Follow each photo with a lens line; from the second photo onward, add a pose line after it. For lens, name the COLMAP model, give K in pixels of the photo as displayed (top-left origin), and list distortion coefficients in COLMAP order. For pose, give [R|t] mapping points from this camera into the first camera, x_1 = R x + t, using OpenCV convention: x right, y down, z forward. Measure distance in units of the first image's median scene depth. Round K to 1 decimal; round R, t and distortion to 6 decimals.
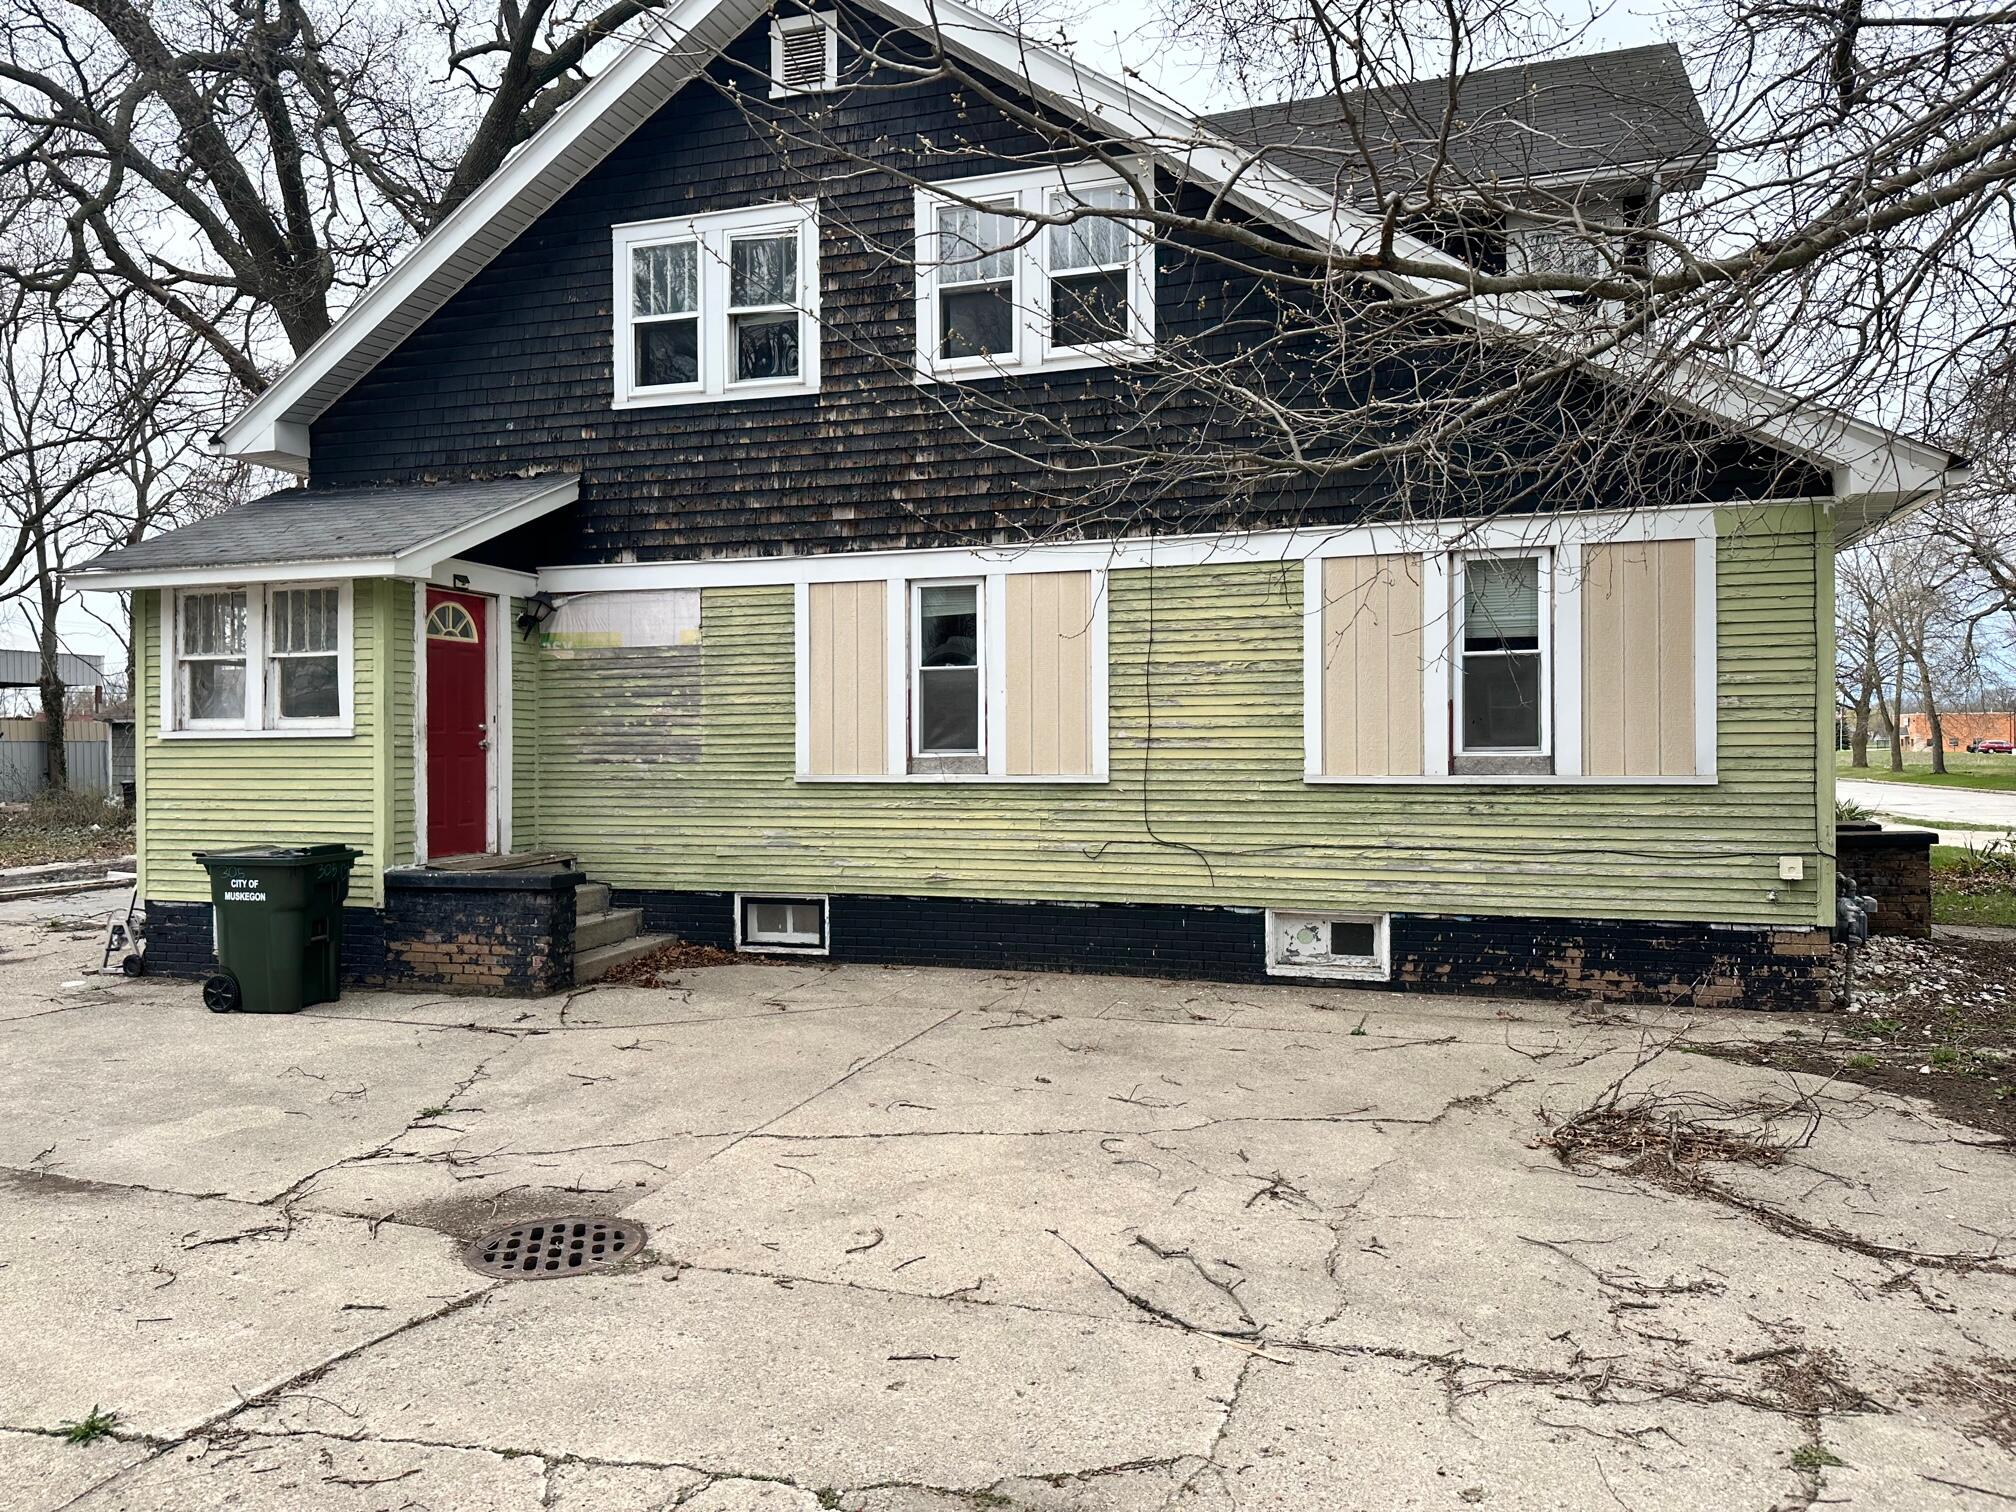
lens RADIAL K [[1407.5, 0, 1012.6], [0, 1407.5, 753.9], [0, 0, 1]] dist [0.064599, -0.061615]
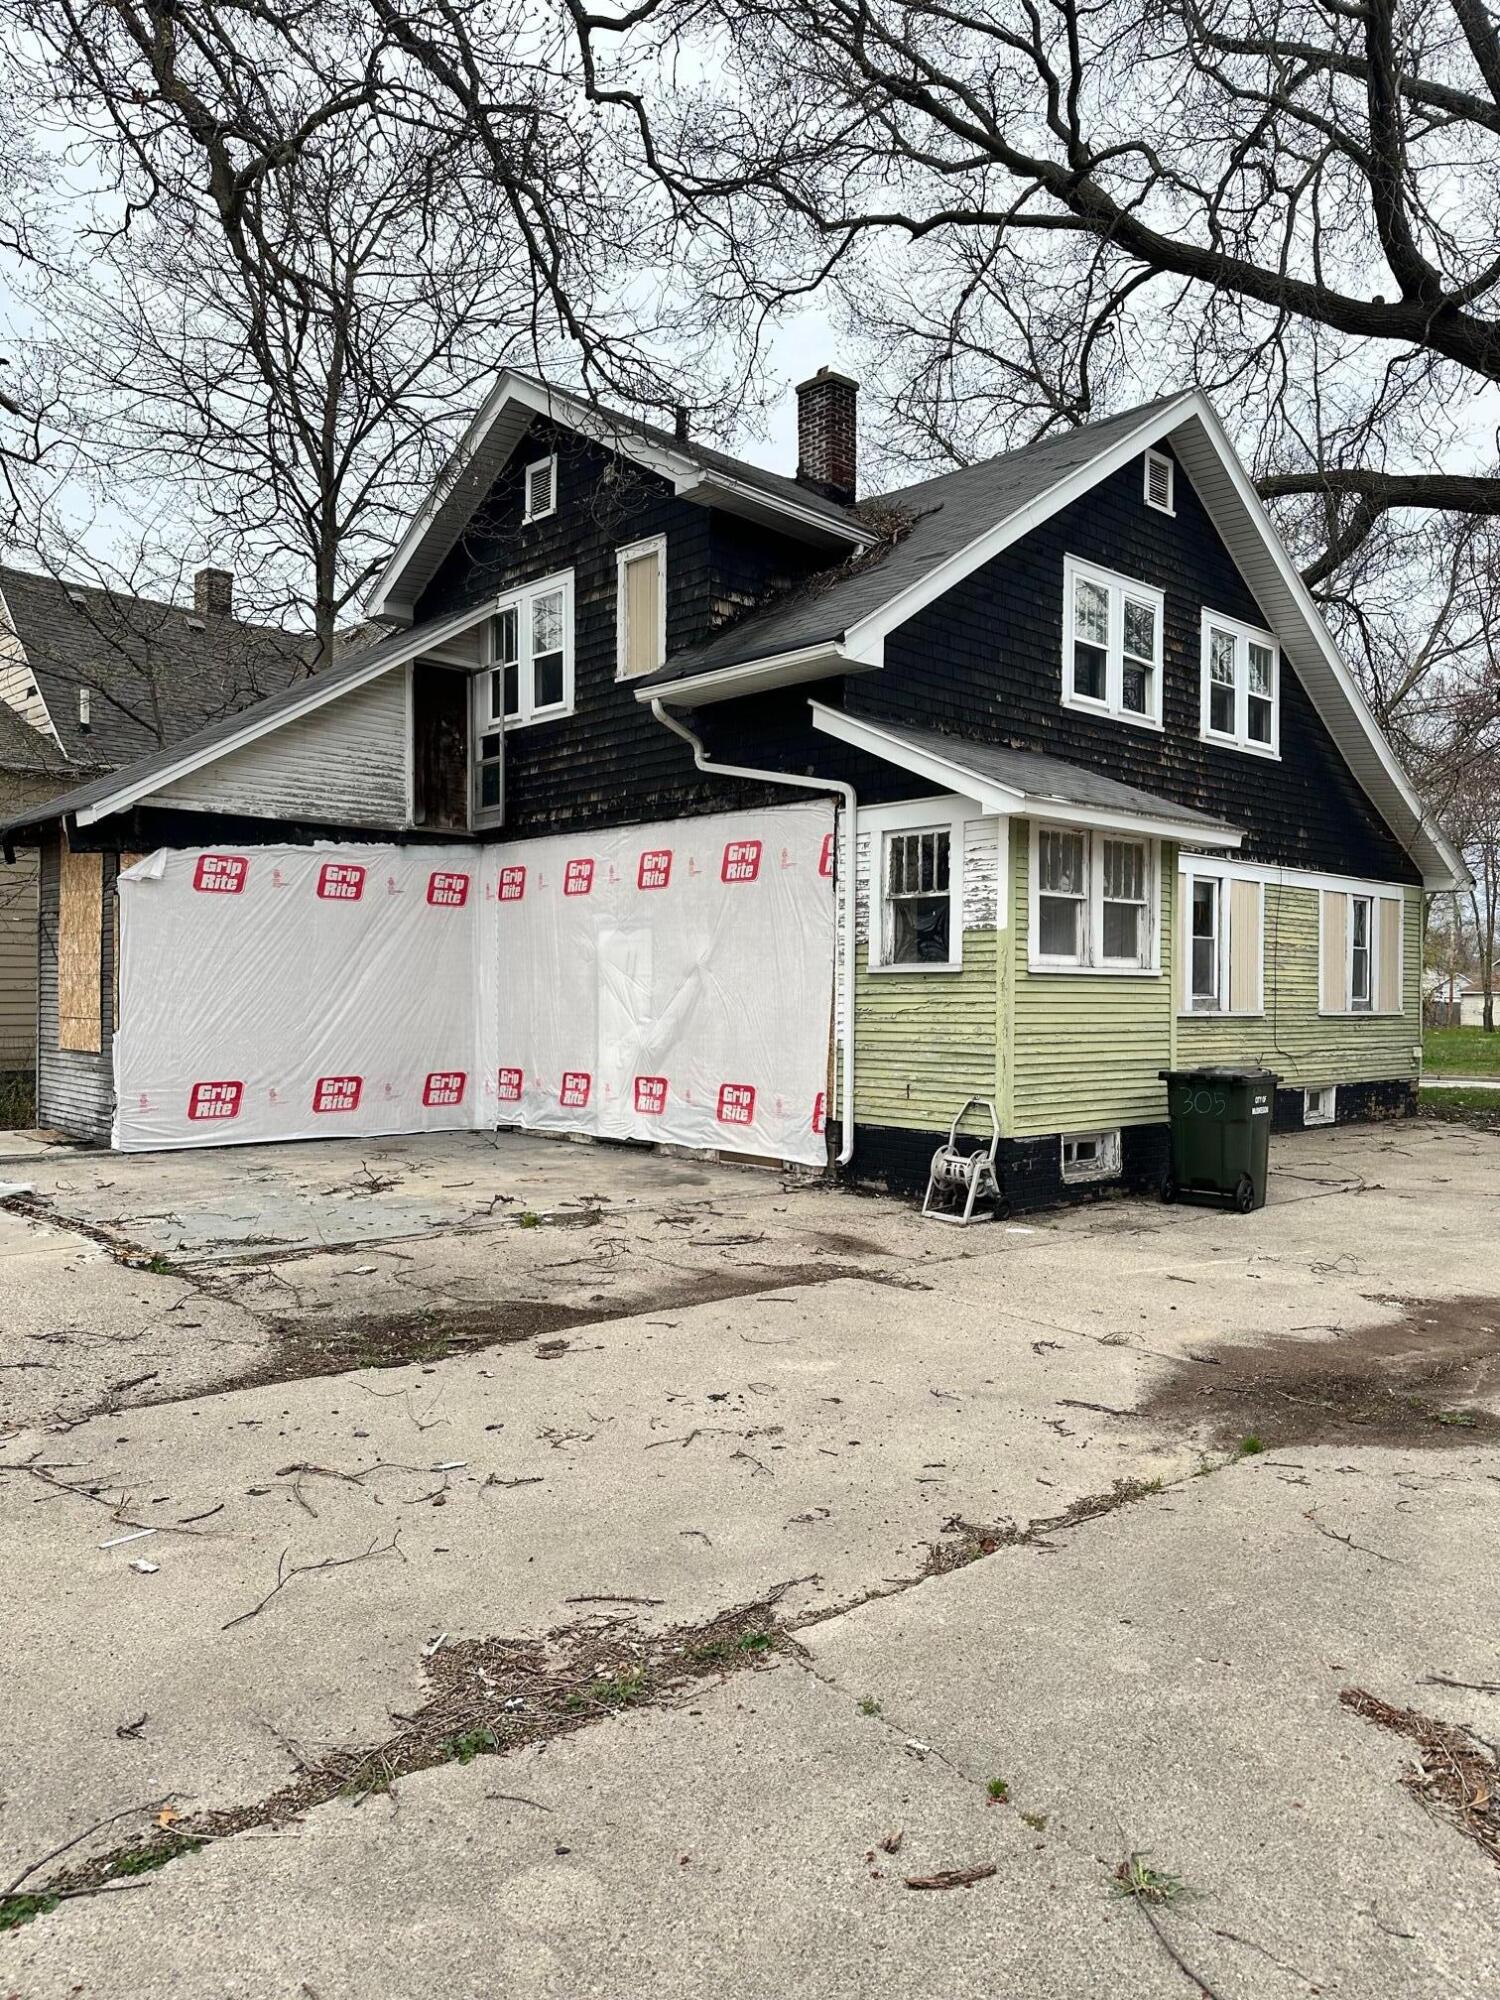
lens RADIAL K [[1396.3, 0, 751.7], [0, 1396.3, 1009.7], [0, 0, 1]] dist [0.064599, -0.061615]
pose [[0.478504, 0.003267, 0.878079, -1.556688], [-0.007565, 0.999971, 0.000402, 0.016382], [-0.878053, -0.006835, 0.478515, 0.709374]]
